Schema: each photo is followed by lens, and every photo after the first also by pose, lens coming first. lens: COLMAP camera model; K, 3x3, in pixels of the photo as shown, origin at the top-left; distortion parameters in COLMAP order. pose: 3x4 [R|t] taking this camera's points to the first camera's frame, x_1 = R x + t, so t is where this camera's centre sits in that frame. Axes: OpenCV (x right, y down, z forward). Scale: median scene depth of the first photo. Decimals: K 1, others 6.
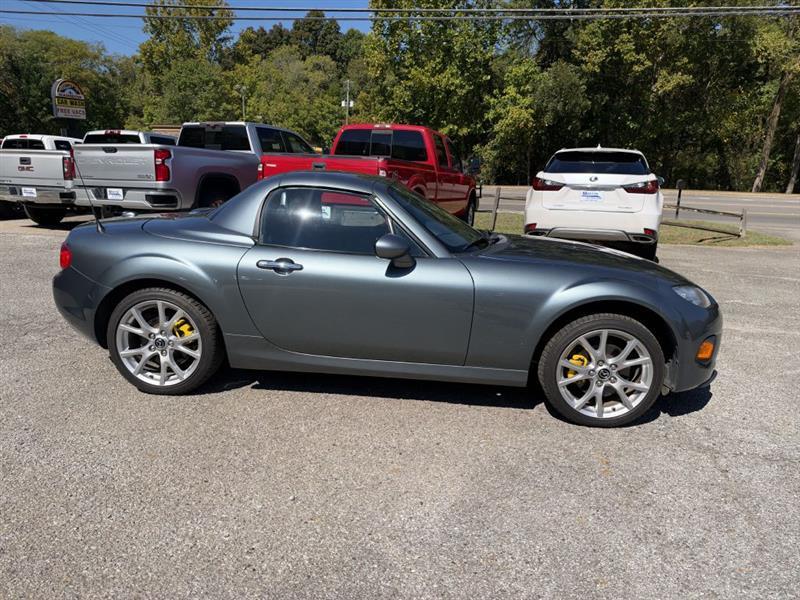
lens RADIAL K [[577.6, 0, 400.0], [0, 577.6, 300.0], [0, 0, 1]] dist [0.011702, -0.034221]
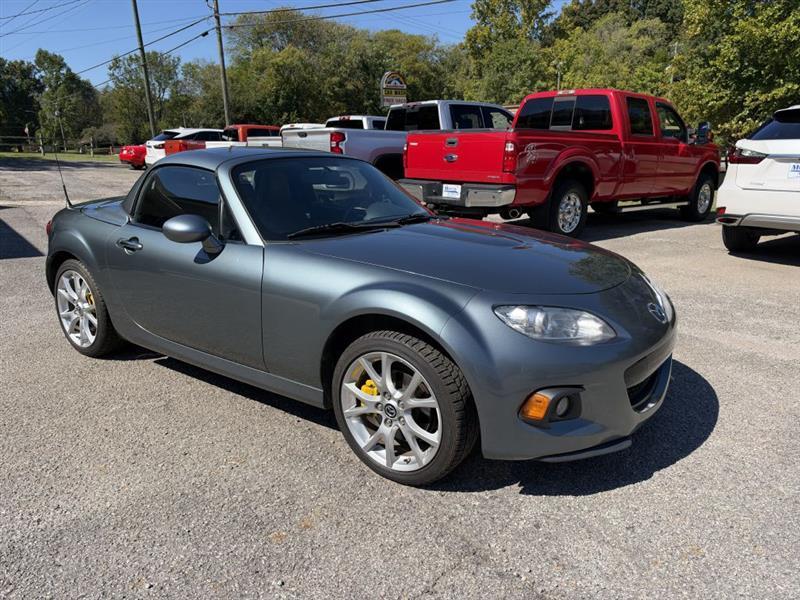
lens RADIAL K [[577.6, 0, 400.0], [0, 577.6, 300.0], [0, 0, 1]] dist [0.011702, -0.034221]
pose [[0.865087, 0.095300, -0.492486, 0.200041], [-0.077278, 0.995386, 0.056871, -0.016832], [0.495633, -0.011140, 0.868460, 0.099496]]
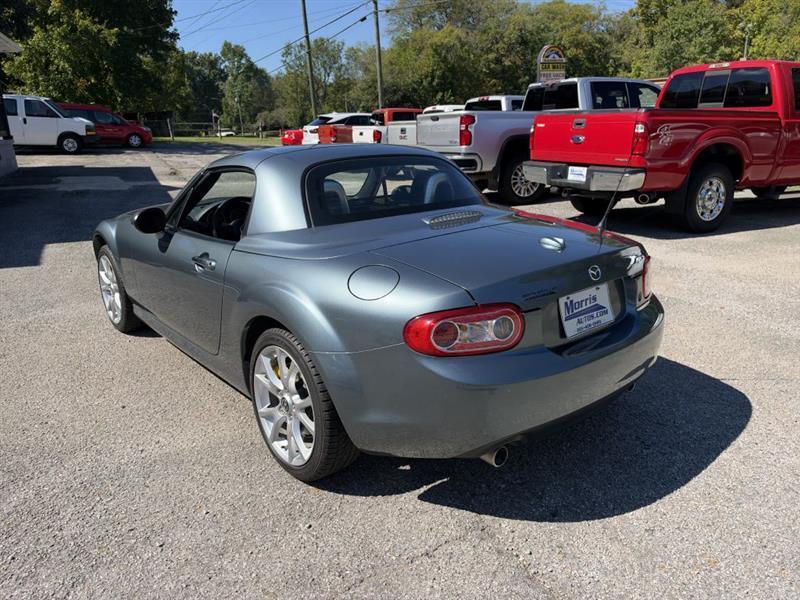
lens RADIAL K [[580.2, 0, 392.5], [0, 580.2, 297.3], [0, 0, 1]] dist [-0.003955, -0.013642]
pose [[0.700672, 0.153008, -0.696884, 0.239606], [-0.106252, 0.988220, 0.110145, -0.024091], [0.705527, -0.003130, 0.708676, 0.108688]]
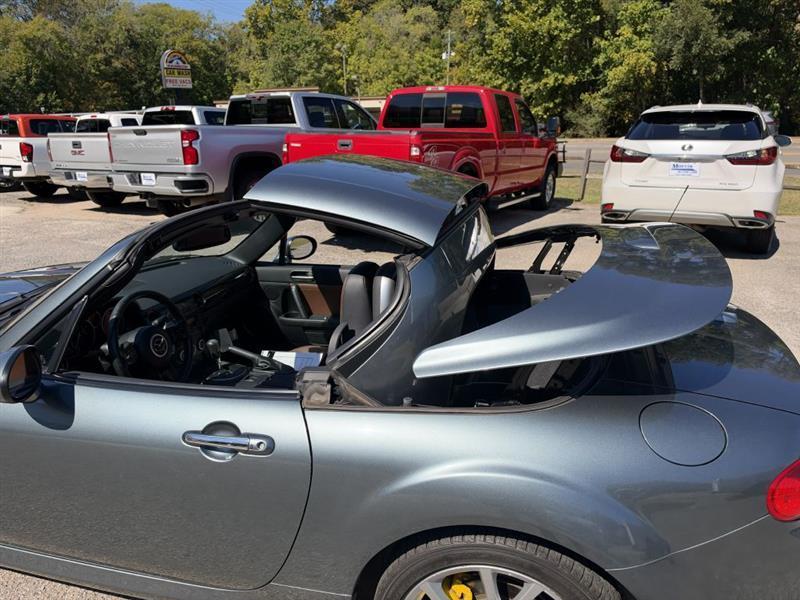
lens RADIAL K [[585.7, 0, 396.9], [0, 585.7, 298.2], [0, 0, 1]] dist [-0.017012, -0.003313]
pose [[0.983017, 0.010542, -0.183209, 0.071151], [0.001760, 0.997761, 0.066852, -0.044193], [0.183504, -0.066039, 0.980798, 0.105150]]
